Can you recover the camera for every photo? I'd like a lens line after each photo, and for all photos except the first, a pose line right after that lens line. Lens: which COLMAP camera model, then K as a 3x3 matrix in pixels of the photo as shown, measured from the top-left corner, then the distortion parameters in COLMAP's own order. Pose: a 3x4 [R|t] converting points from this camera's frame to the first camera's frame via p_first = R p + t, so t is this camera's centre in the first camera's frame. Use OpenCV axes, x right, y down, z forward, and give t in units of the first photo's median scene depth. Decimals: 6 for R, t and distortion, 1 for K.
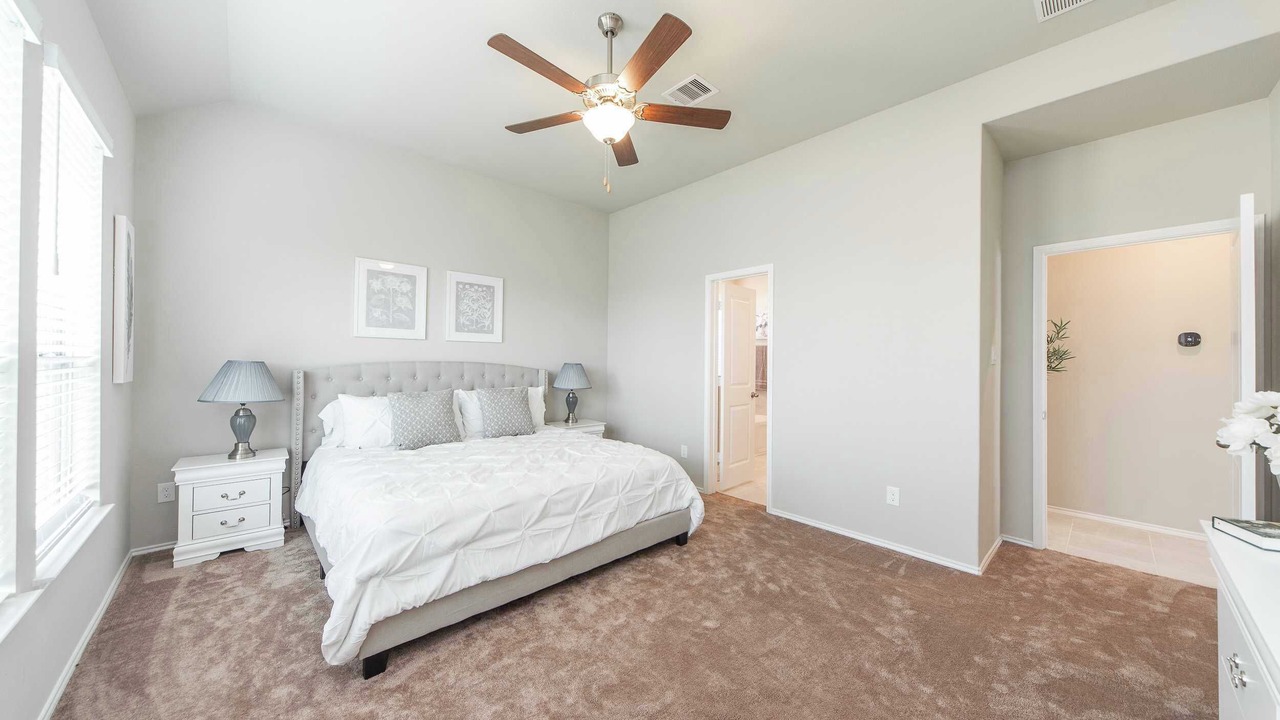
lens RADIAL K [[438.9, 0, 637.9], [0, 438.9, 357.1], [0, 0, 1]] dist [0.008267, 0.000076]
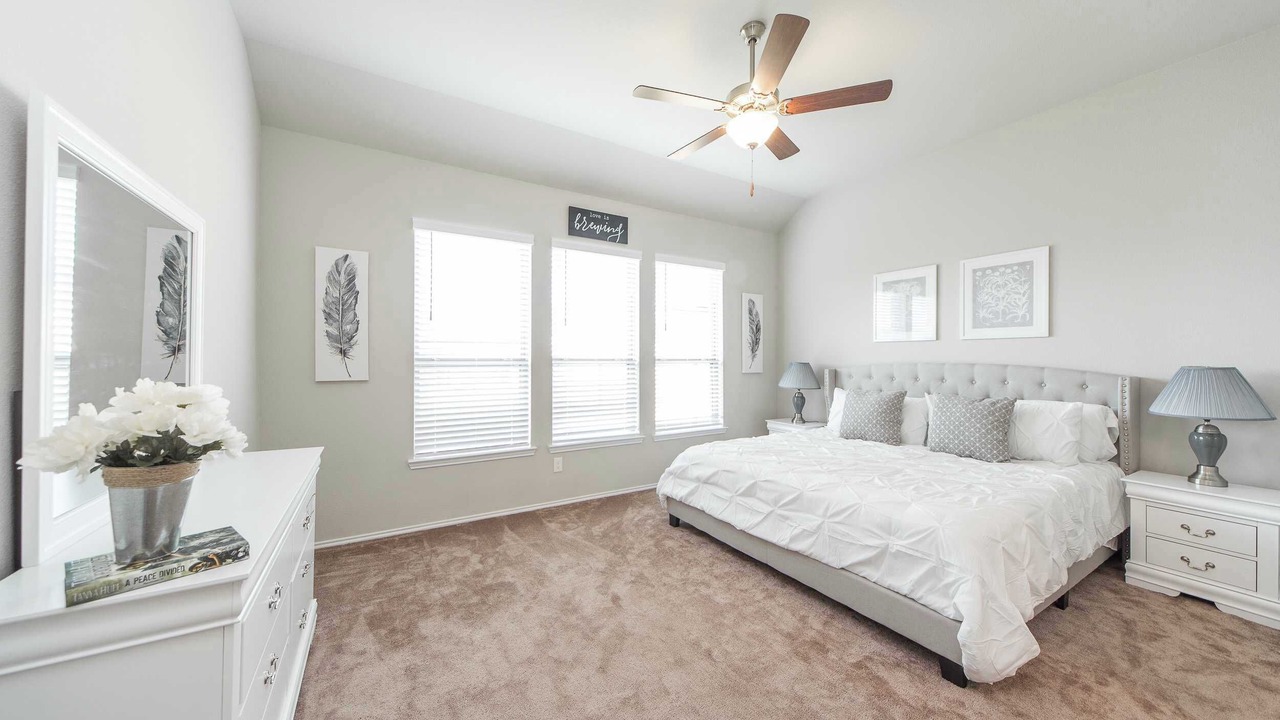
lens RADIAL K [[438.9, 0, 637.9], [0, 438.9, 357.1], [0, 0, 1]] dist [0.008267, 0.000076]
pose [[-0.204287, -0.019399, -0.978719, 0.582861], [0.003226, 0.999785, -0.020490, 0.013901], [0.978906, -0.007343, -0.204181, 0.559554]]
